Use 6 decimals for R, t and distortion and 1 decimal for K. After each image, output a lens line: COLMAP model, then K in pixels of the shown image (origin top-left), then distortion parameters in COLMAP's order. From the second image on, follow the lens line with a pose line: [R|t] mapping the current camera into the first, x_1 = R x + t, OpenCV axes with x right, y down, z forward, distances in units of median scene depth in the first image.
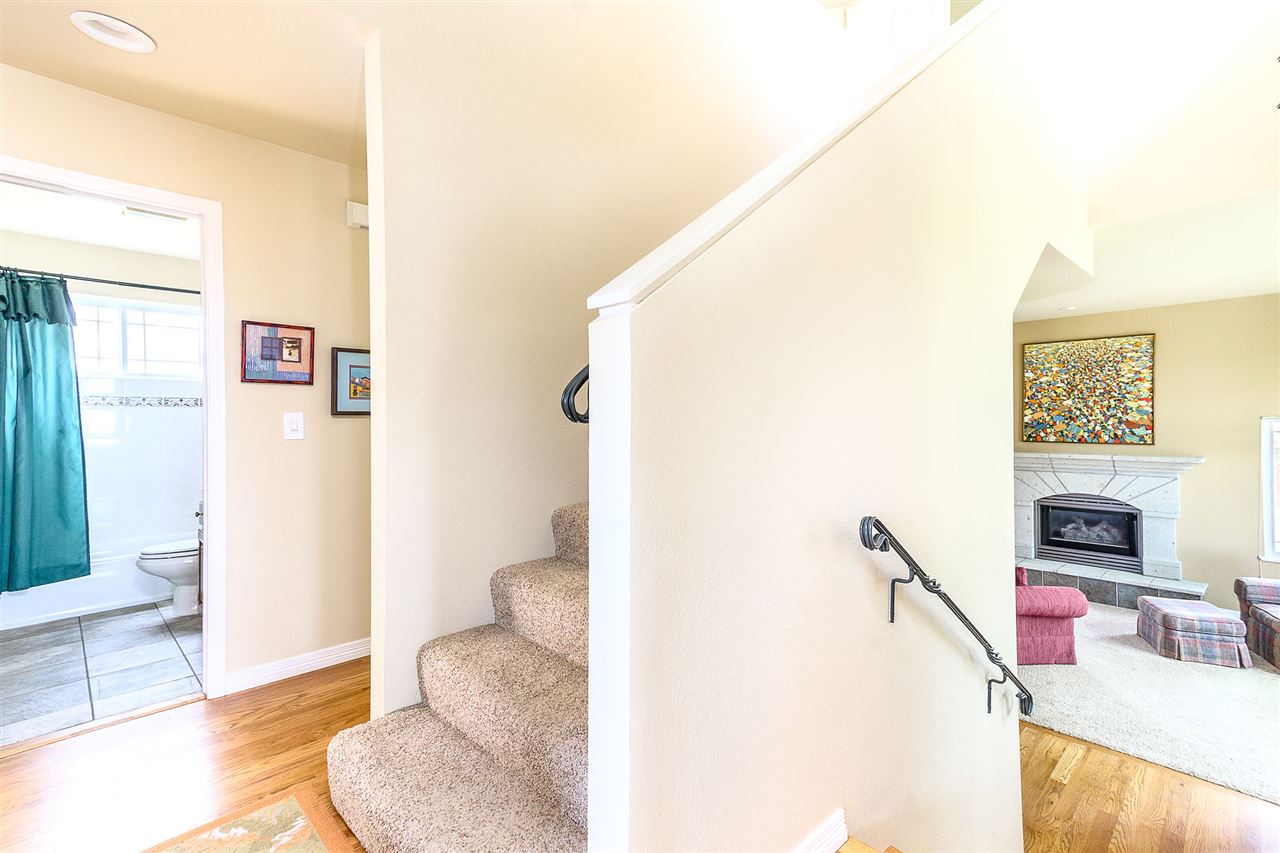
lens RADIAL K [[589.3, 0, 637.5], [0, 589.3, 420.2], [0, 0, 1]] dist [0.019575, 0.001937]
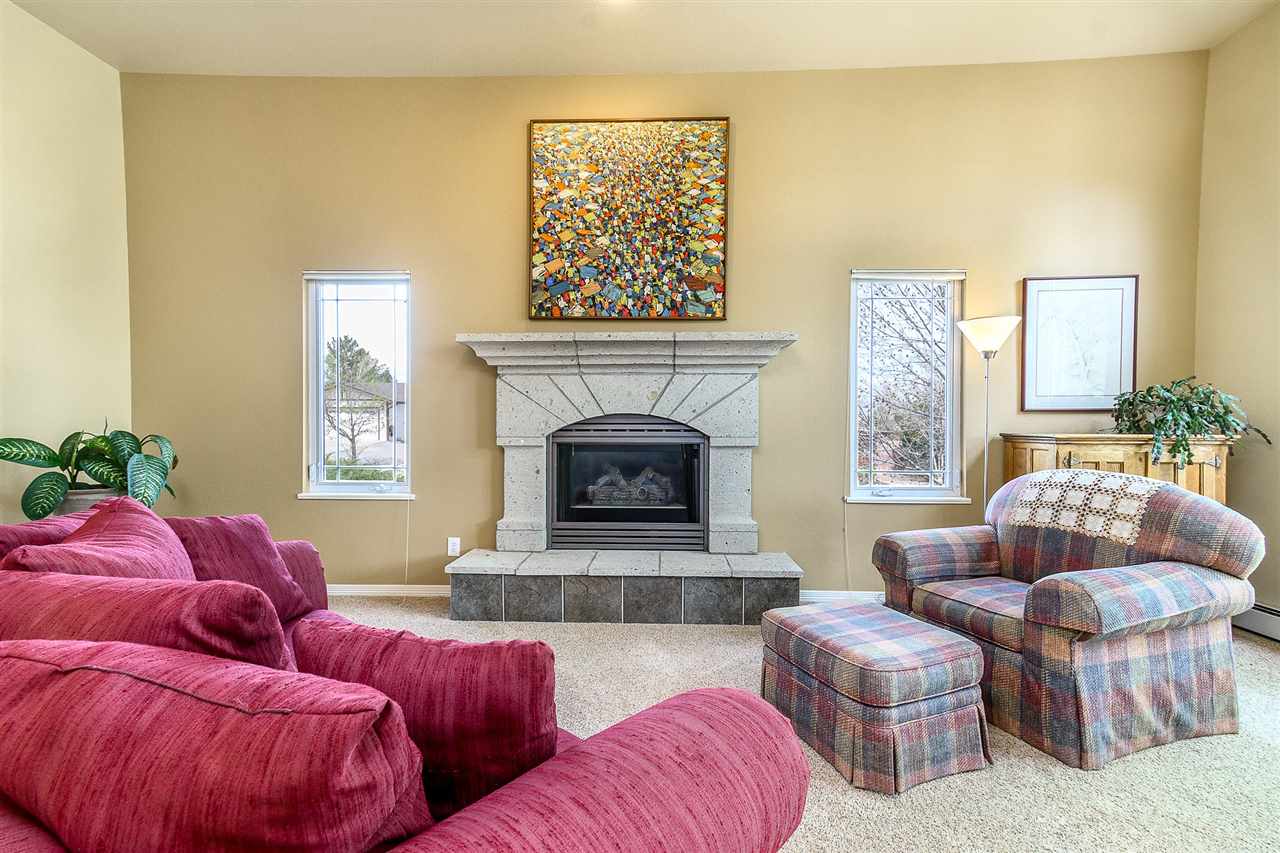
lens RADIAL K [[589.3, 0, 647.2], [0, 589.3, 426.2], [0, 0, 1]] dist [0.019575, 0.001937]
pose [[0.712057, 0.003297, 0.702114, 0.398261], [-0.007296, 0.999970, 0.002704, 0.132900], [-0.702084, -0.007048, 0.712059, 0.619422]]
